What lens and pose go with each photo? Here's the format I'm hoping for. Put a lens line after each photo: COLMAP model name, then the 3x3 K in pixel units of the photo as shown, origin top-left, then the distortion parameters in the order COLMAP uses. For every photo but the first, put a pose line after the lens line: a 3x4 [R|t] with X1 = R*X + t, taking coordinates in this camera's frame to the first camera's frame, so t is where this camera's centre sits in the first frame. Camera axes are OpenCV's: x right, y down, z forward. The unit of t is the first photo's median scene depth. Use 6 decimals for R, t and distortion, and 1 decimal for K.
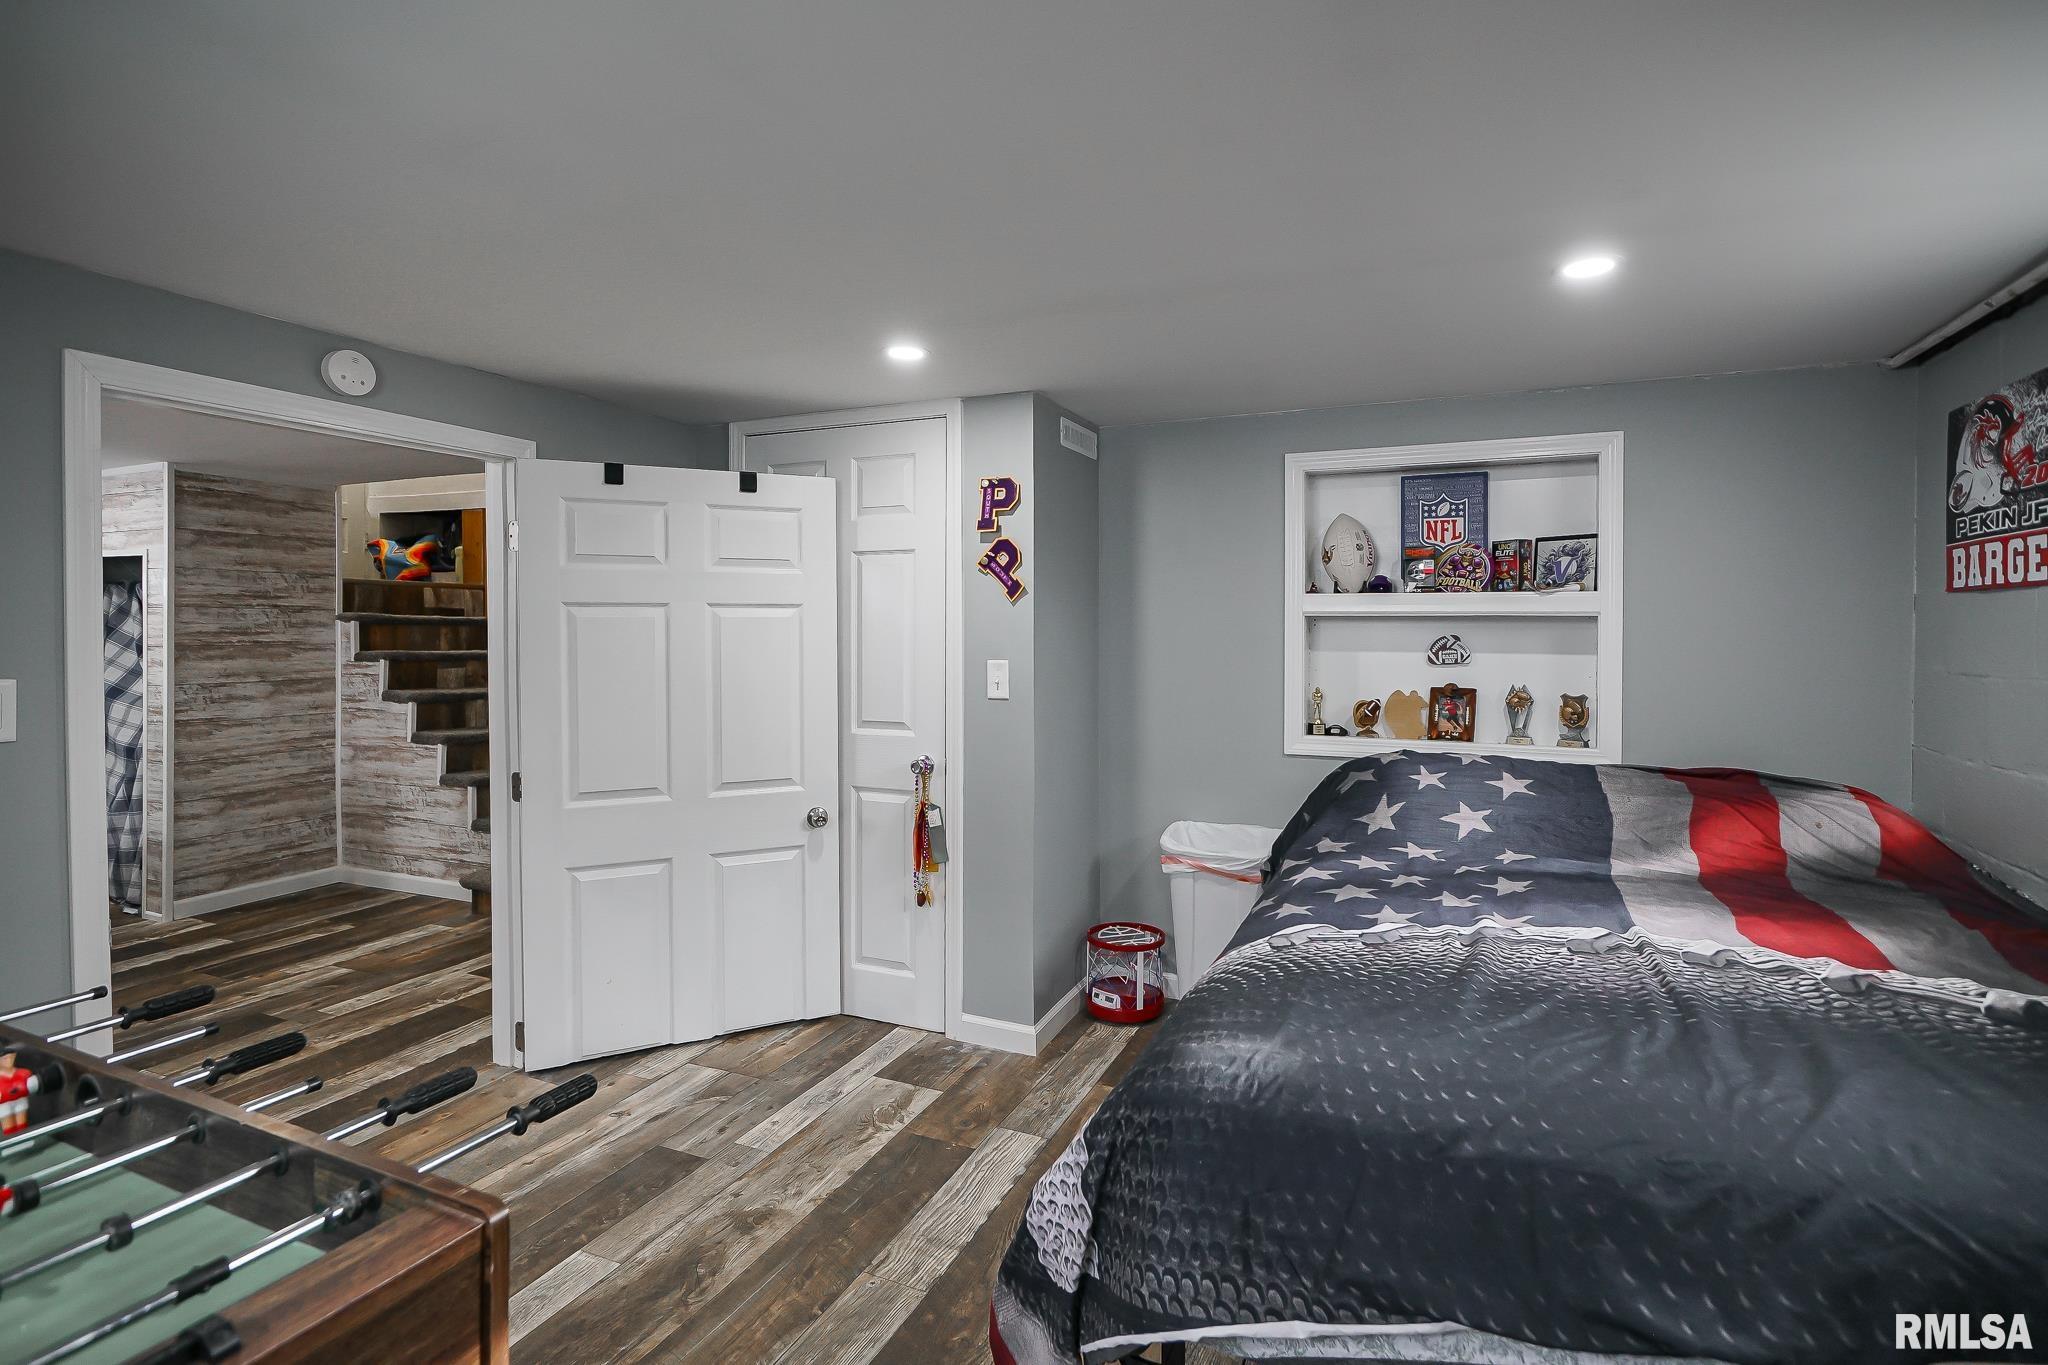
lens RADIAL K [[934.6, 0, 1033.8], [0, 934.6, 663.0], [0, 0, 1]] dist [-0.001471, 0.000085]
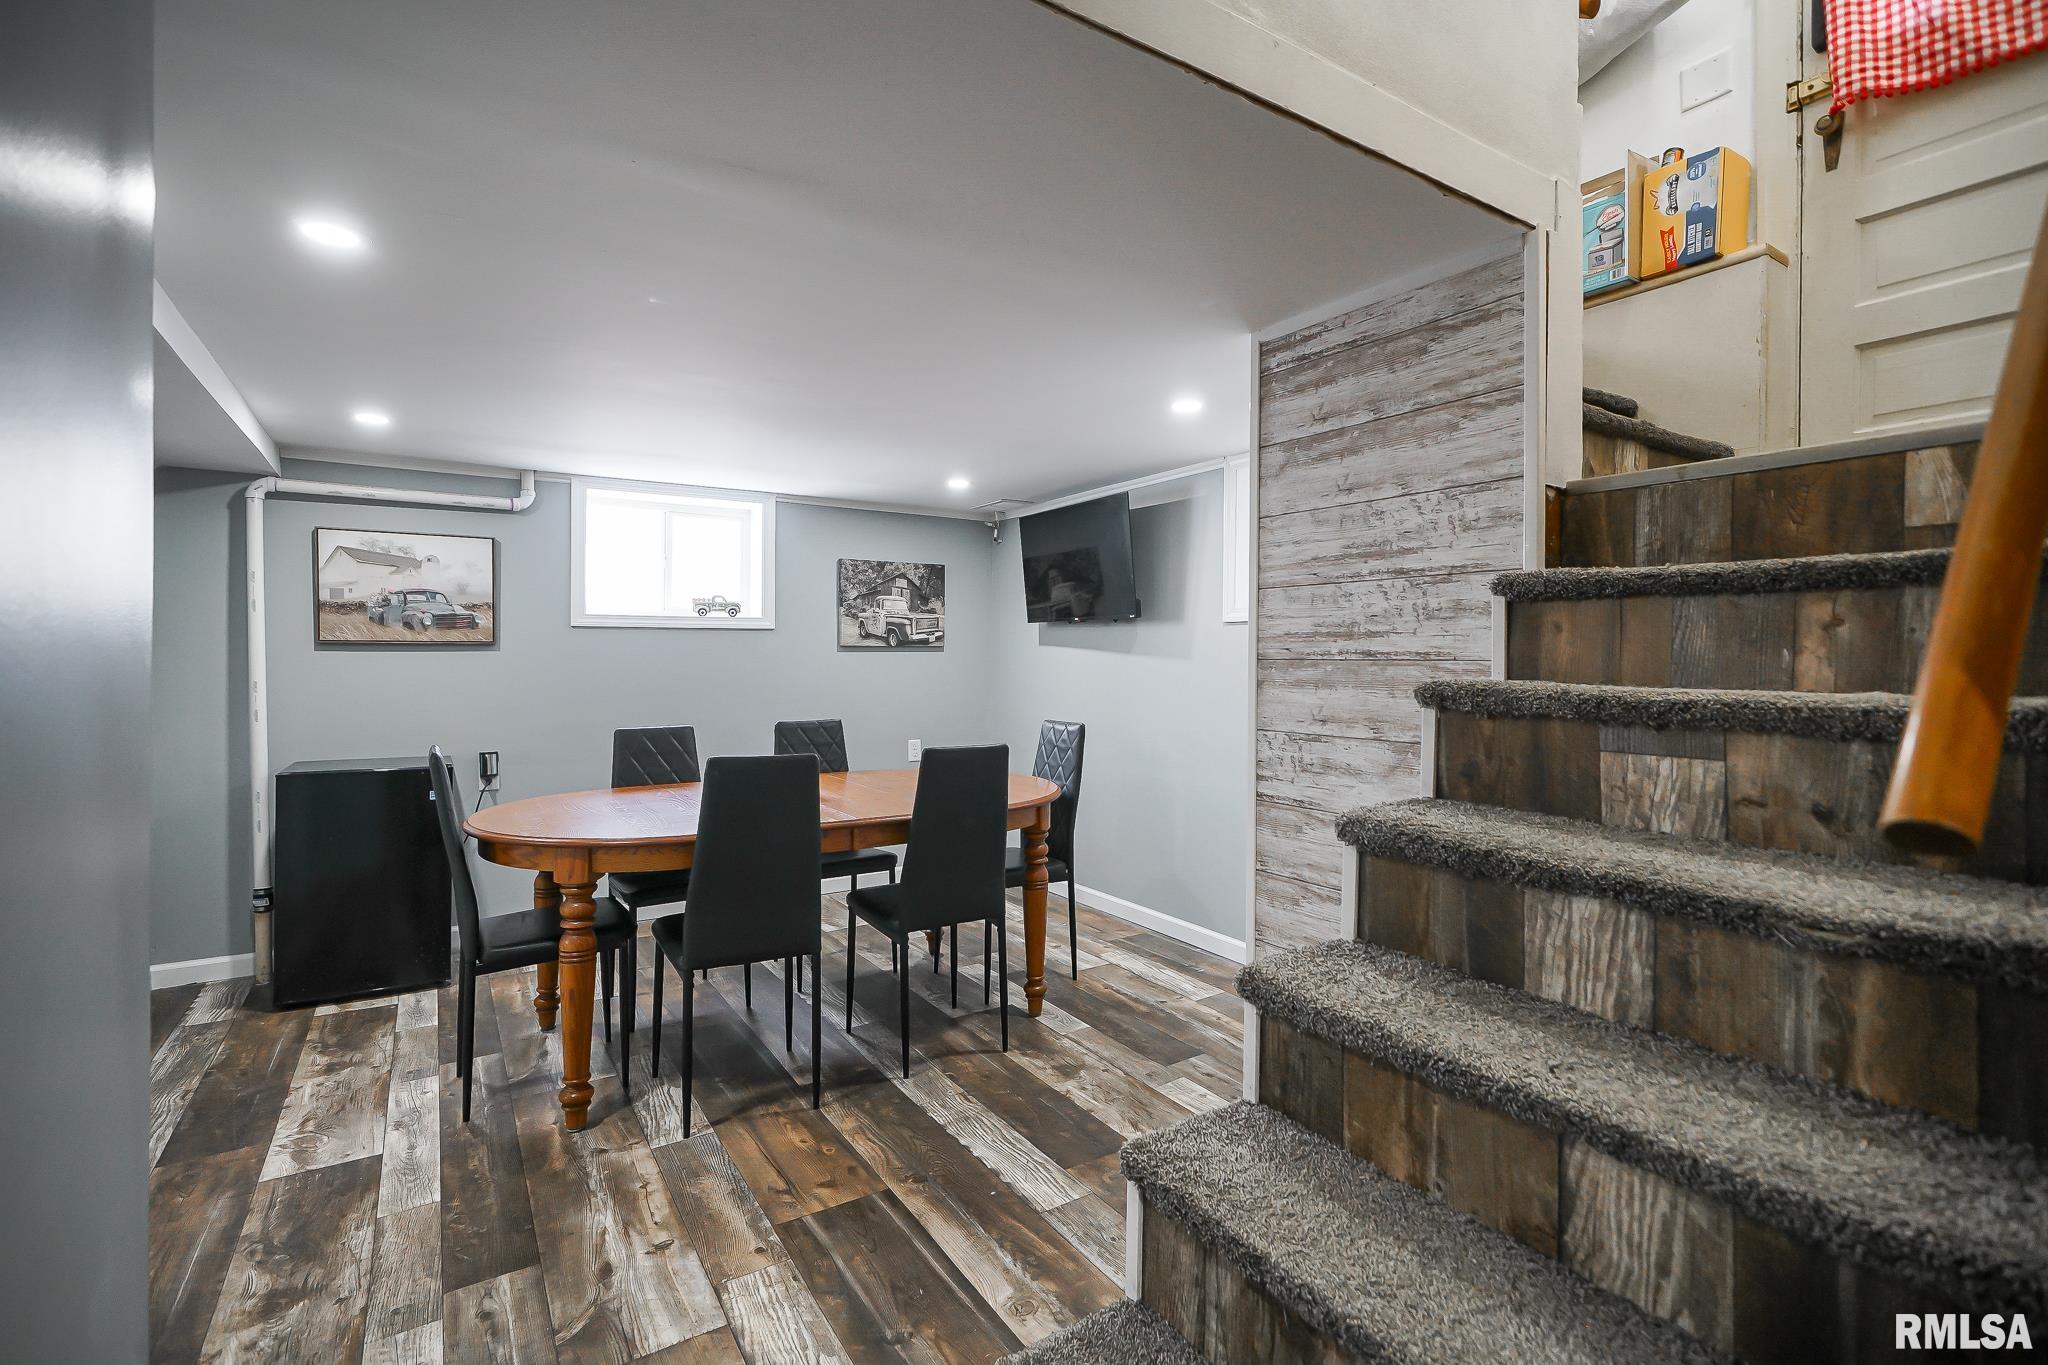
lens RADIAL K [[934.6, 0, 1033.8], [0, 934.6, 663.0], [0, 0, 1]] dist [-0.001471, 0.000085]
pose [[-0.542821, 0.003961, -0.839839, -0.359563], [-0.029472, 0.999283, 0.023762, -0.024321], [0.839331, 0.037650, -0.542315, 1.133379]]
